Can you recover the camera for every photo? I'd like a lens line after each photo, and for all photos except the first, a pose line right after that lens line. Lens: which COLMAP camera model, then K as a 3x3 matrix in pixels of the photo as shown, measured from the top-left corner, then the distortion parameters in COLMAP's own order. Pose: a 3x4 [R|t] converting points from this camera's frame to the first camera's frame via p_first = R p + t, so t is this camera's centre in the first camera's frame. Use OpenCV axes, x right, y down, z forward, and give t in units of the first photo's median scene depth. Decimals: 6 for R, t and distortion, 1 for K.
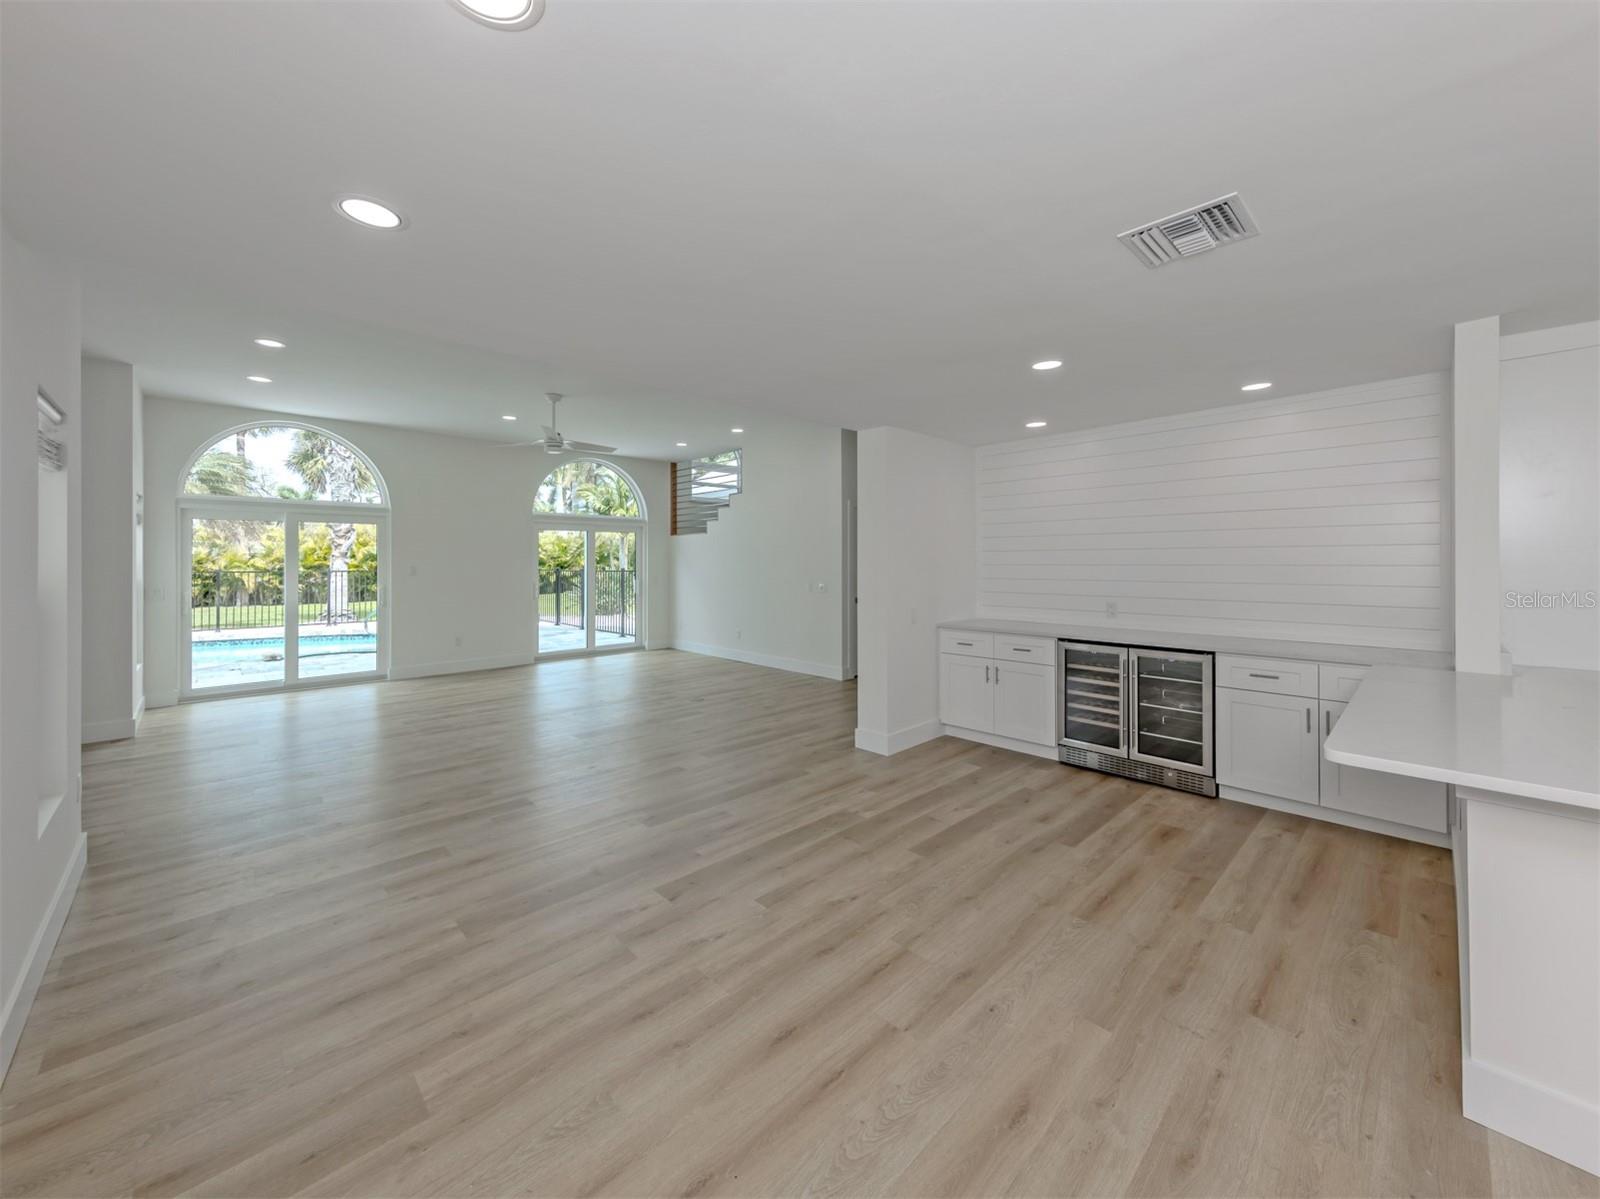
lens RADIAL K [[617.6, 0, 796.6], [0, 617.6, 554.7], [0, 0, 1]] dist [-0.000441, -0.000073]
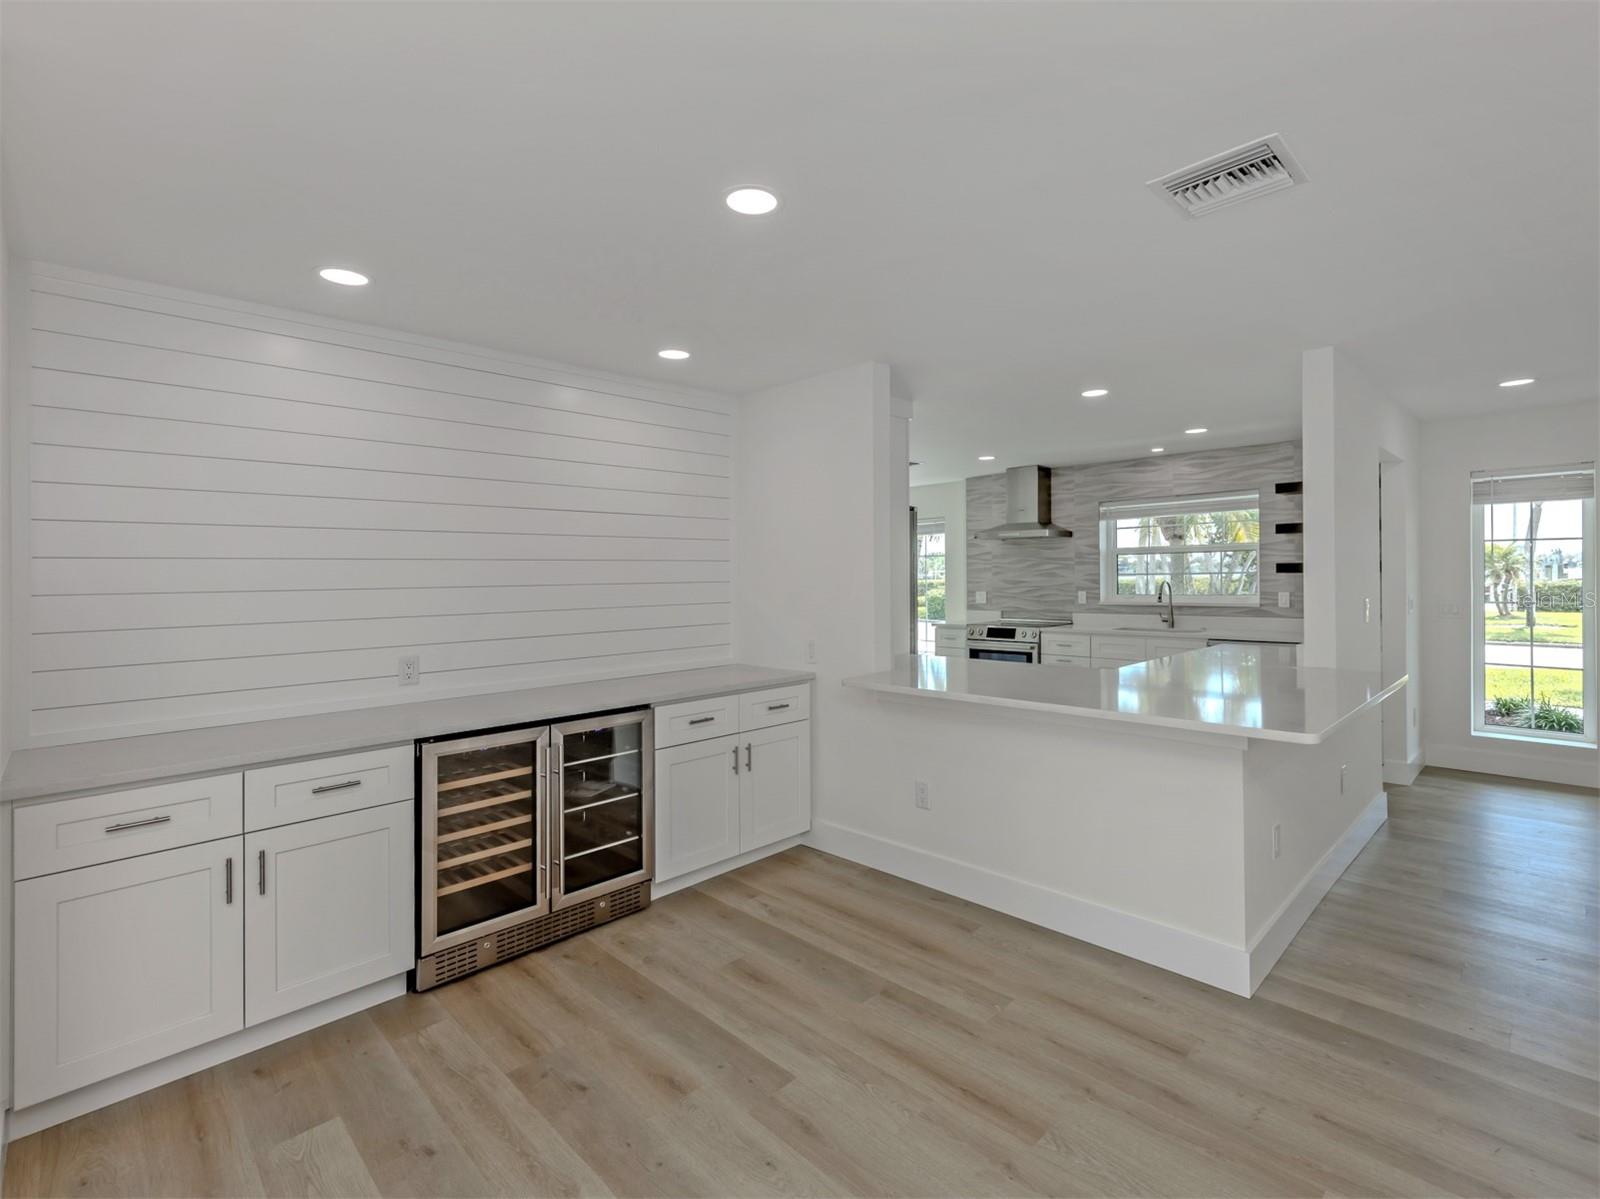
lens RADIAL K [[746.5, 0, 815.3], [0, 746.5, 581.7], [0, 0, 1]] dist [0.005852, 0.000061]
pose [[-0.015988, -0.003165, 0.999867, -0.227375], [0.005257, 0.999981, 0.003249, 0.016584], [-0.999858, 0.005308, -0.015971, 0.953411]]
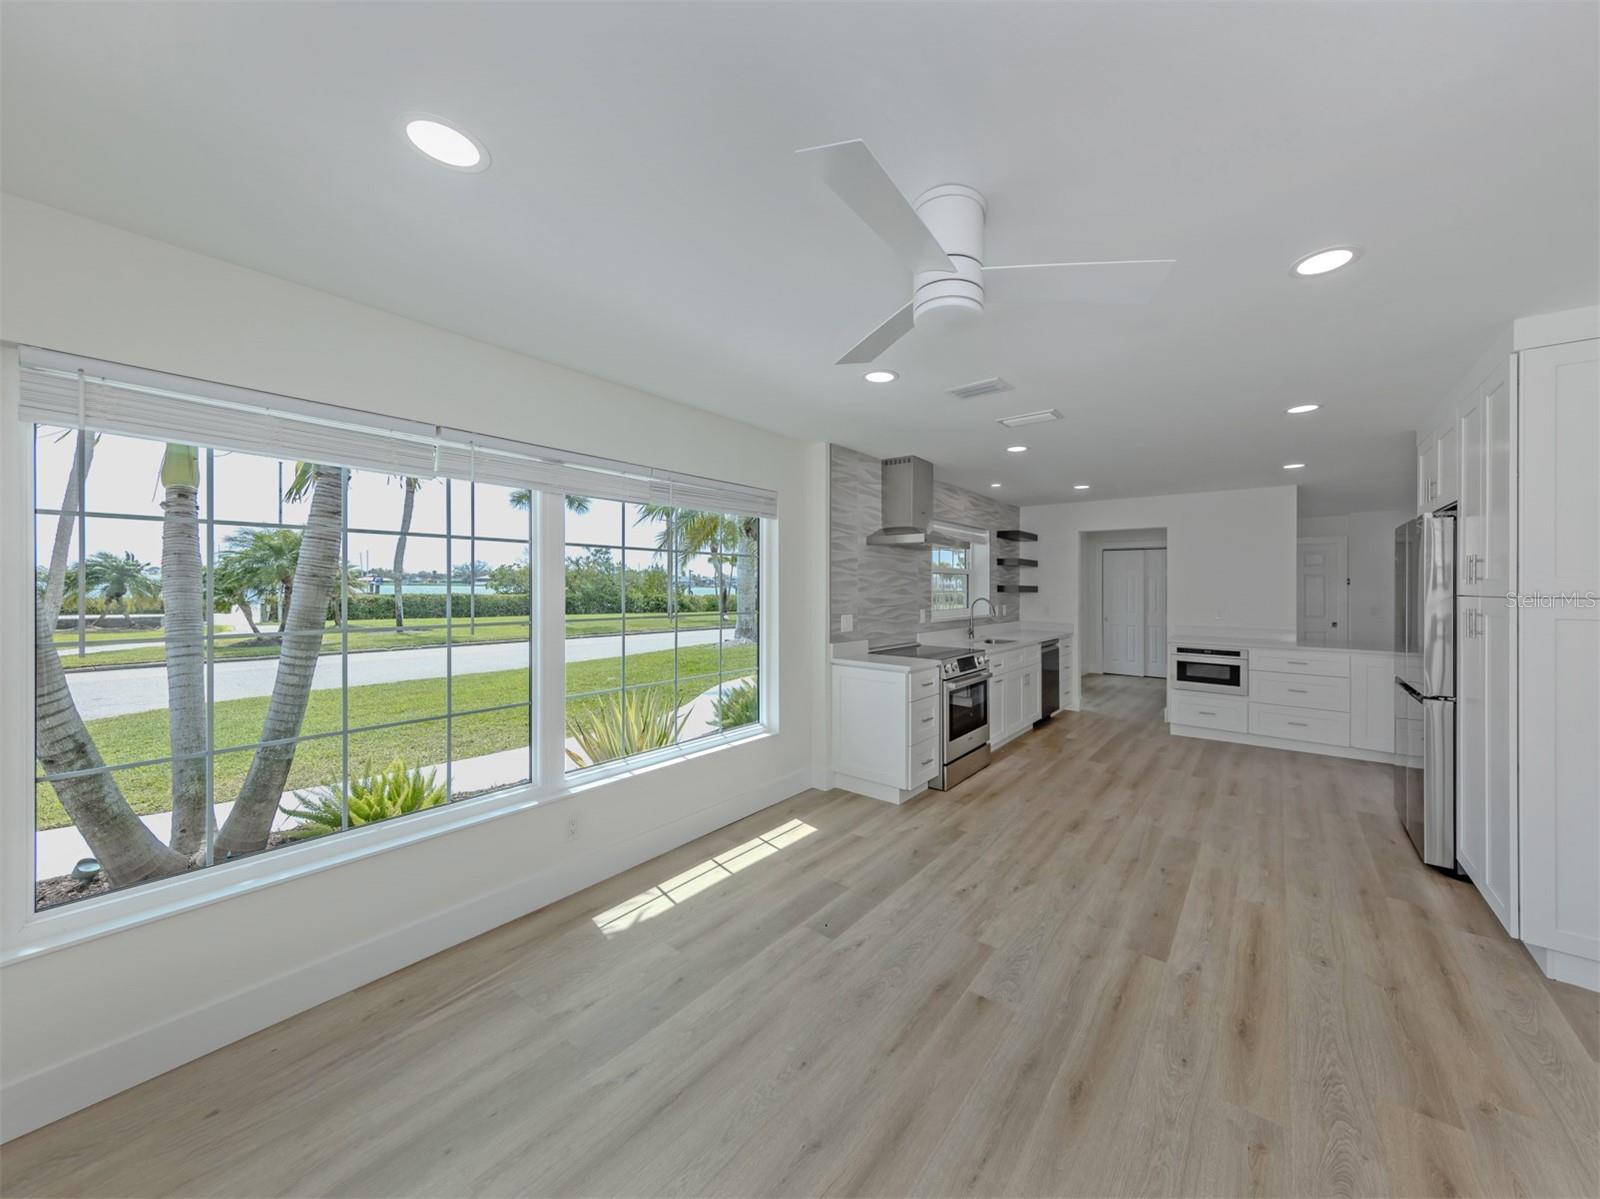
lens RADIAL K [[566.5, 0, 809.3], [0, 566.5, 589.6], [0, 0, 1]] dist [-0.000531, -0.000055]
pose [[-0.986378, -0.005042, -0.164416, 2.547694], [-0.004454, 0.999982, -0.003946, 0.008245], [0.164433, -0.003160, -0.986383, 1.639841]]
